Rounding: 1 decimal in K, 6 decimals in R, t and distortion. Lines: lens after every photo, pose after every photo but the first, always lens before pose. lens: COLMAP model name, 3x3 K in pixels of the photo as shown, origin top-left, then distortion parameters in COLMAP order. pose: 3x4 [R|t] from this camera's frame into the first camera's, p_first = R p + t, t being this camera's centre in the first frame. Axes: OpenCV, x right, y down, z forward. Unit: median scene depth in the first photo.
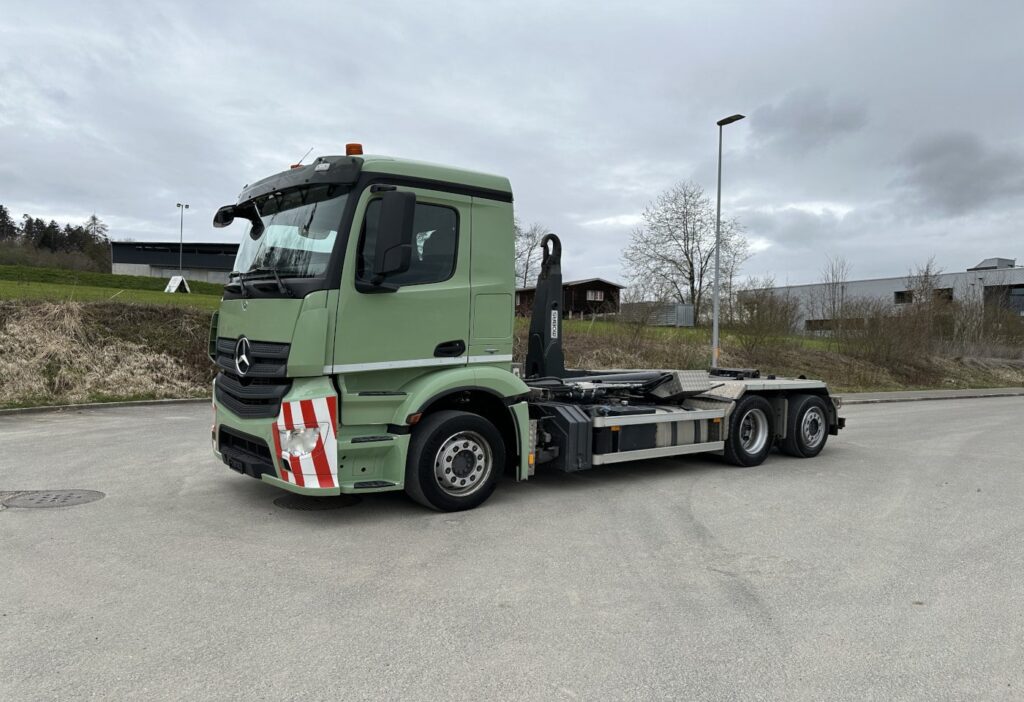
lens RADIAL K [[717.7, 0, 502.7], [0, 717.7, 351.3], [0, 0, 1]] dist [0.042698, -0.056823]
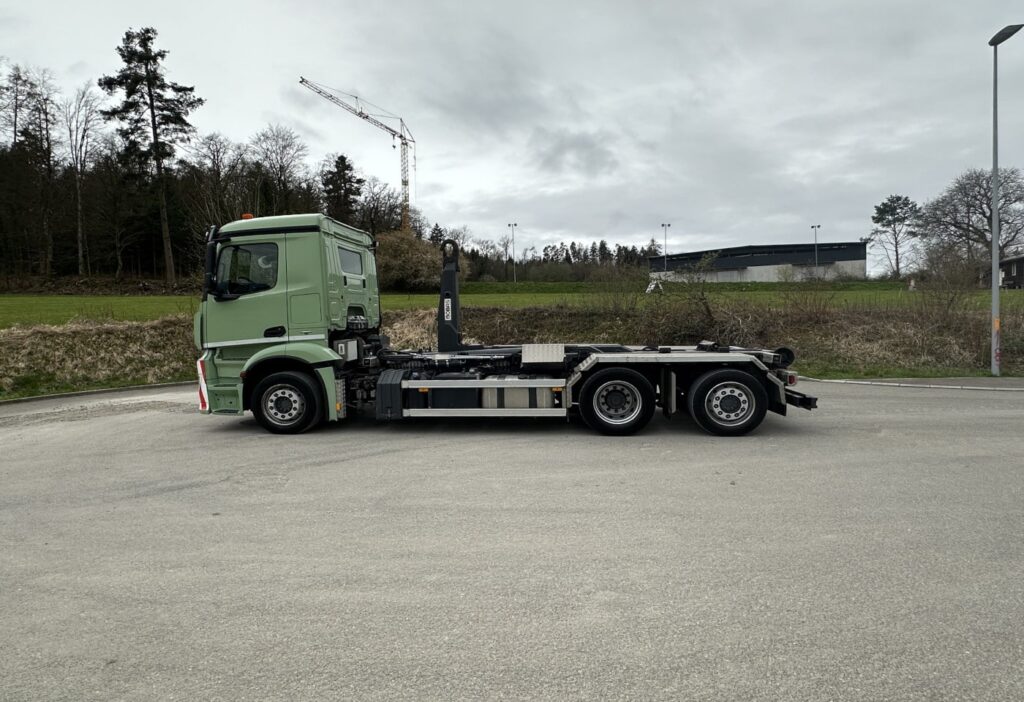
lens RADIAL K [[588.4, 0, 511.1], [0, 588.4, 355.0], [0, 0, 1]] dist [-0.002705, -0.002027]
pose [[0.714808, -0.000656, -0.699320, 0.421049], [0.023584, 0.999453, 0.023169, 0.010269], [0.698923, -0.033054, 0.714433, 0.151764]]
